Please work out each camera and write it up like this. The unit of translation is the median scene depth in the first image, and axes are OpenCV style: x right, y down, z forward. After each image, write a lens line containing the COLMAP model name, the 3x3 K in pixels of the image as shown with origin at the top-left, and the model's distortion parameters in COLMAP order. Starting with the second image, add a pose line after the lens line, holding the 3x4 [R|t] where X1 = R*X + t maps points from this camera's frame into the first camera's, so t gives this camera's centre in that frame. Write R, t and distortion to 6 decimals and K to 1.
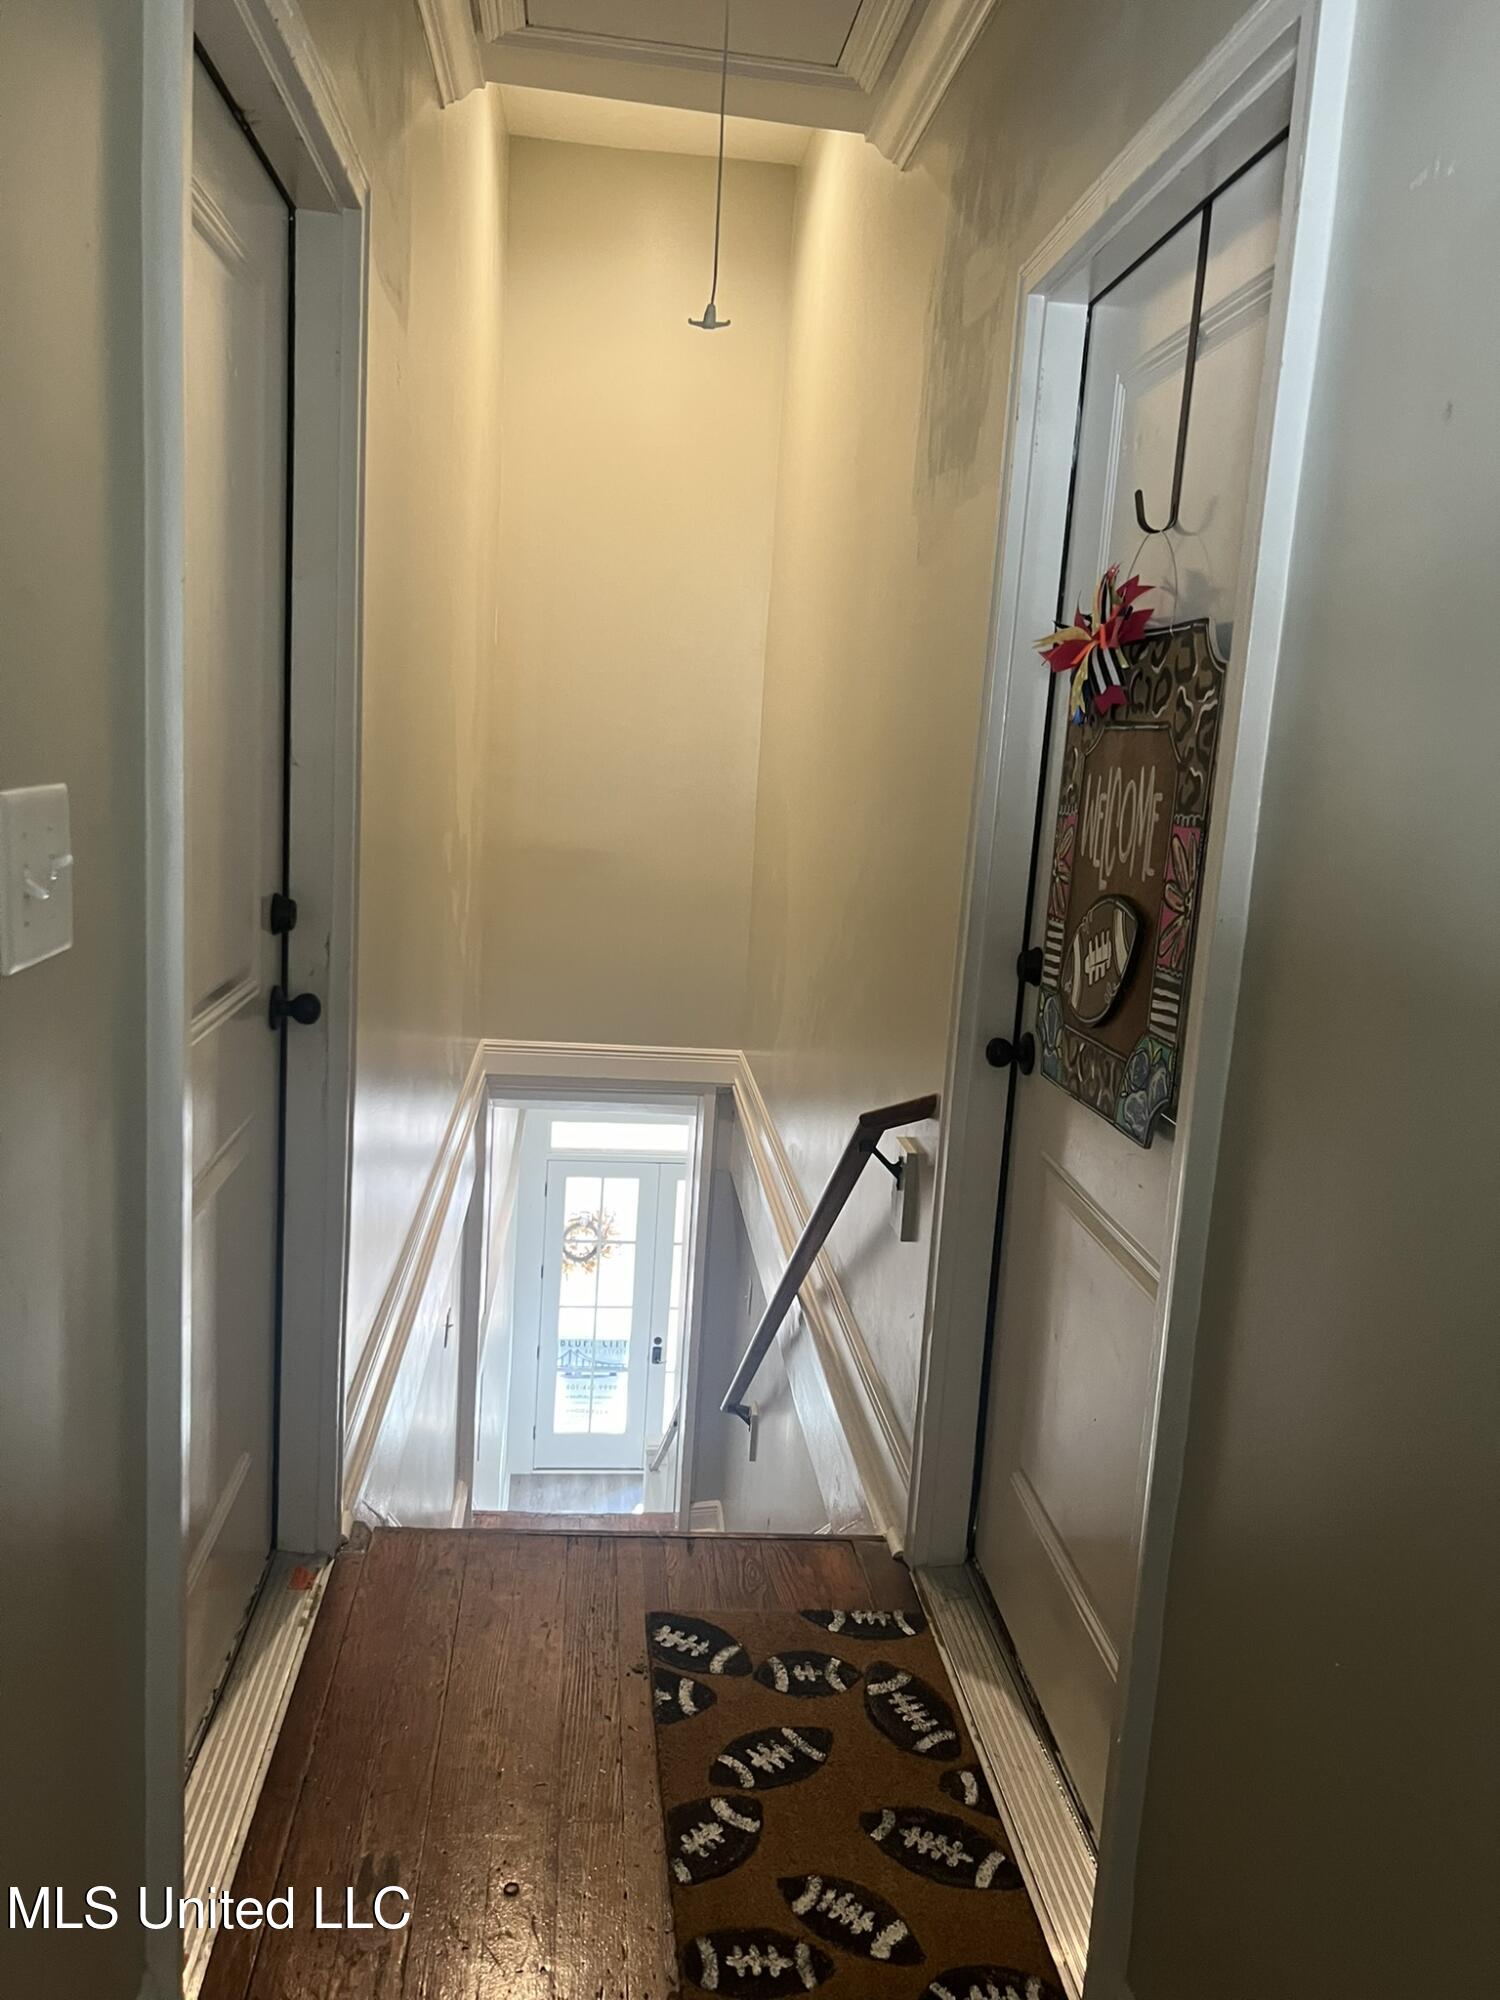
lens RADIAL K [[1504.2, 0, 750.0], [0, 1504.2, 1000.0], [0, 0, 1]] dist [0.215005, -0.000858]
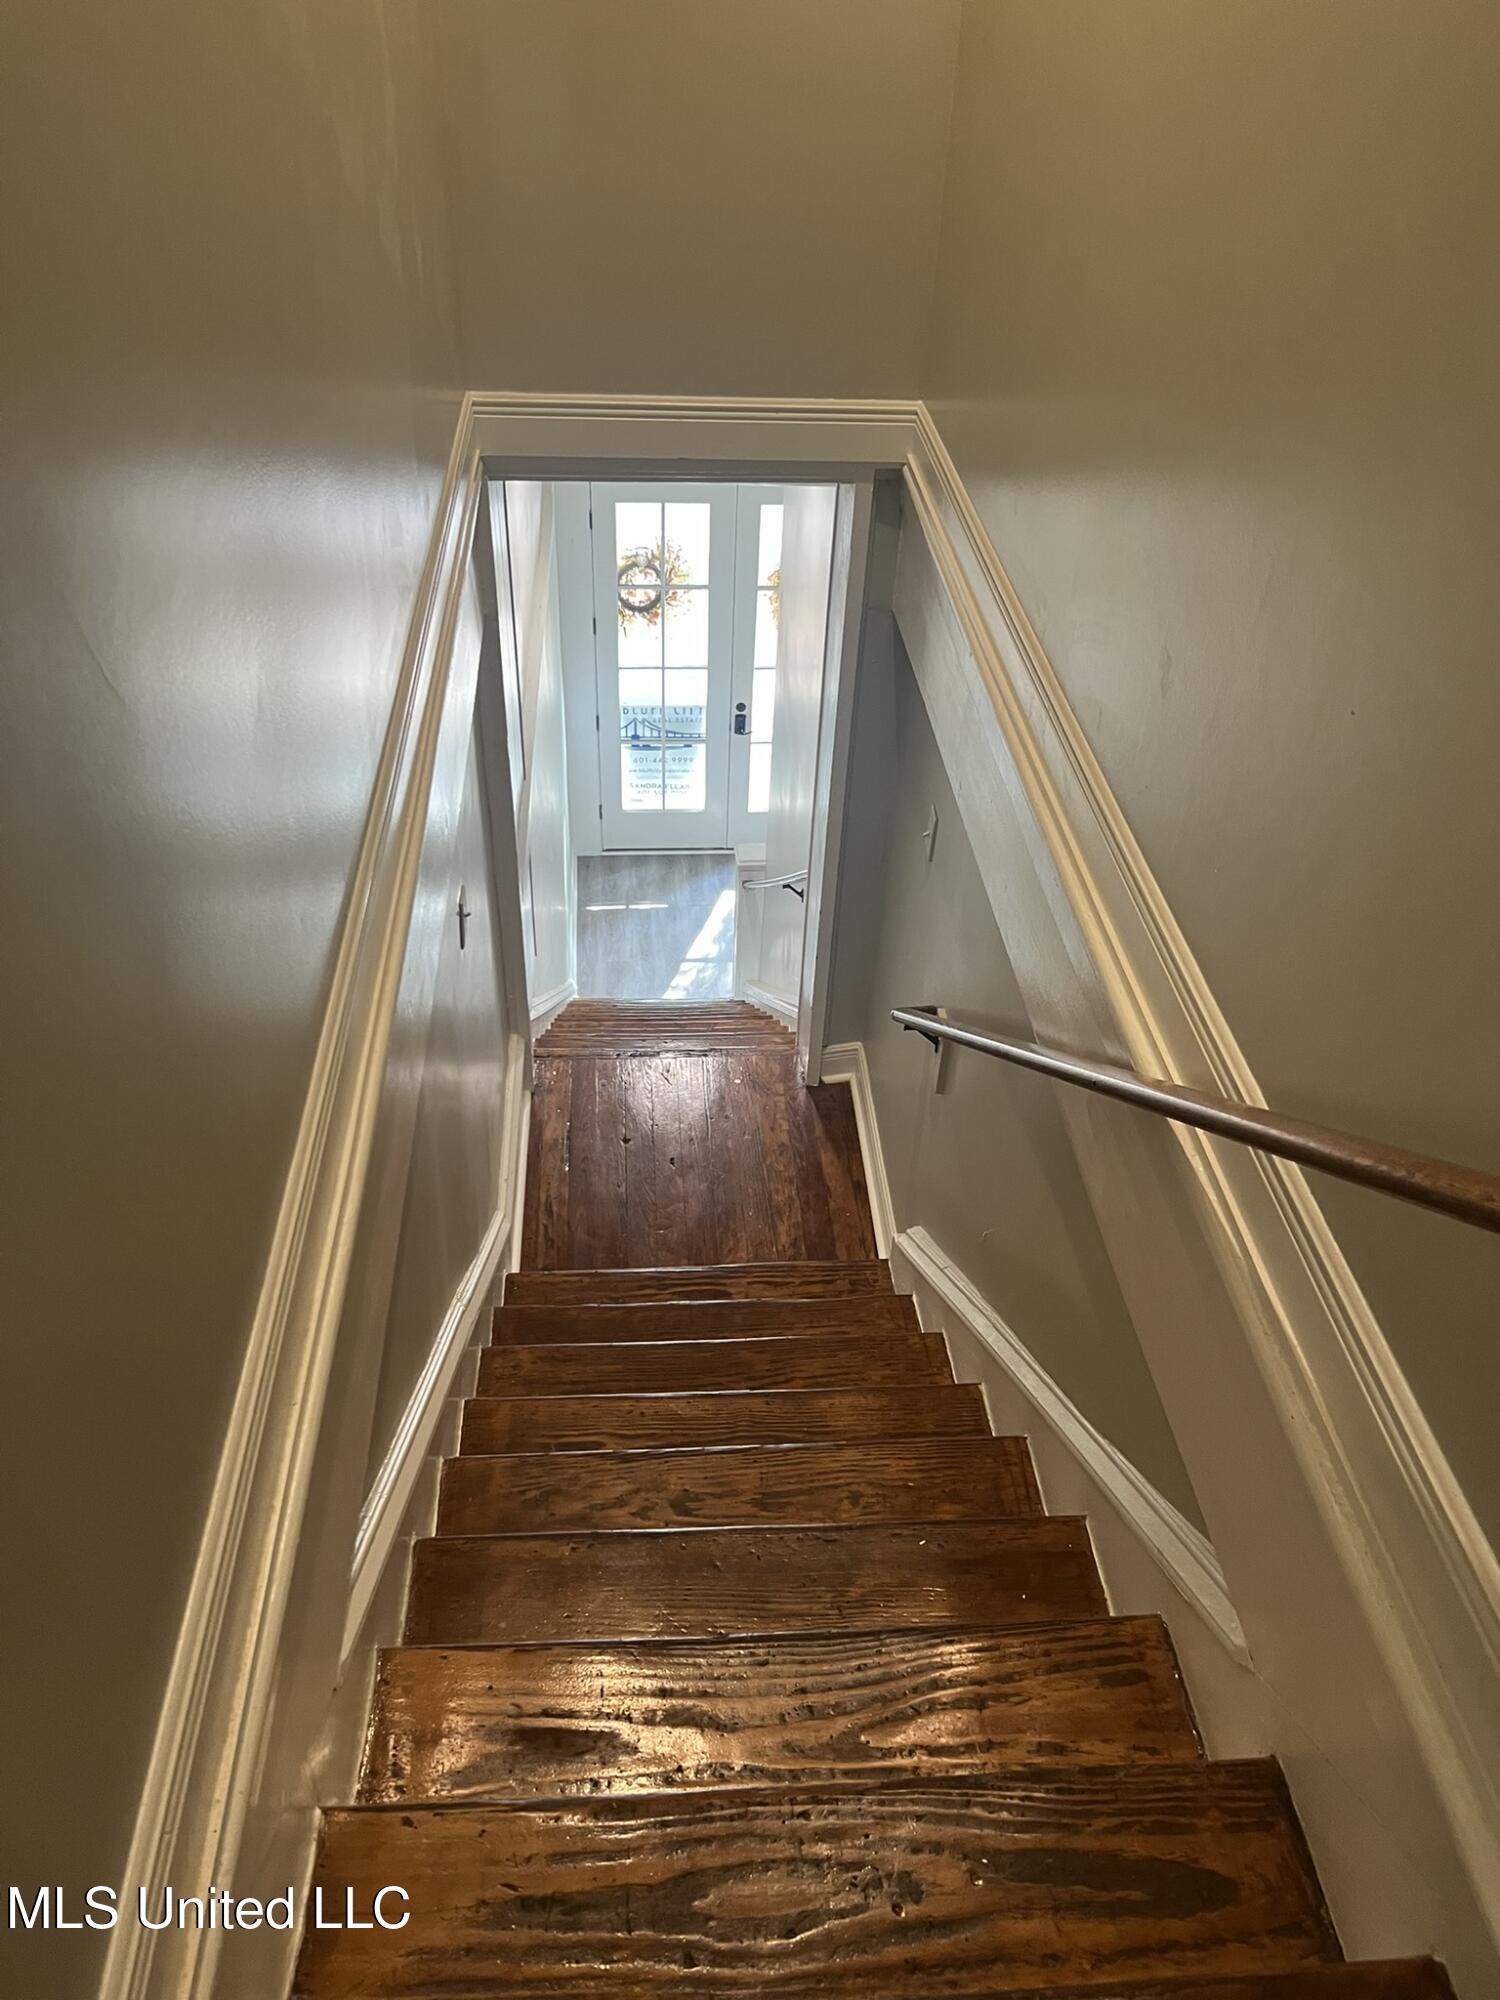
lens RADIAL K [[1478.0, 0, 750.0], [0, 1478.0, 1000.0], [0, 0, 1]] dist [0.008898, 0.000566]
pose [[0.999460, -0.002631, -0.032747, -0.029788], [0.018113, 0.875724, 0.482473, -0.022377], [0.027408, -0.482806, 0.875299, 0.226790]]
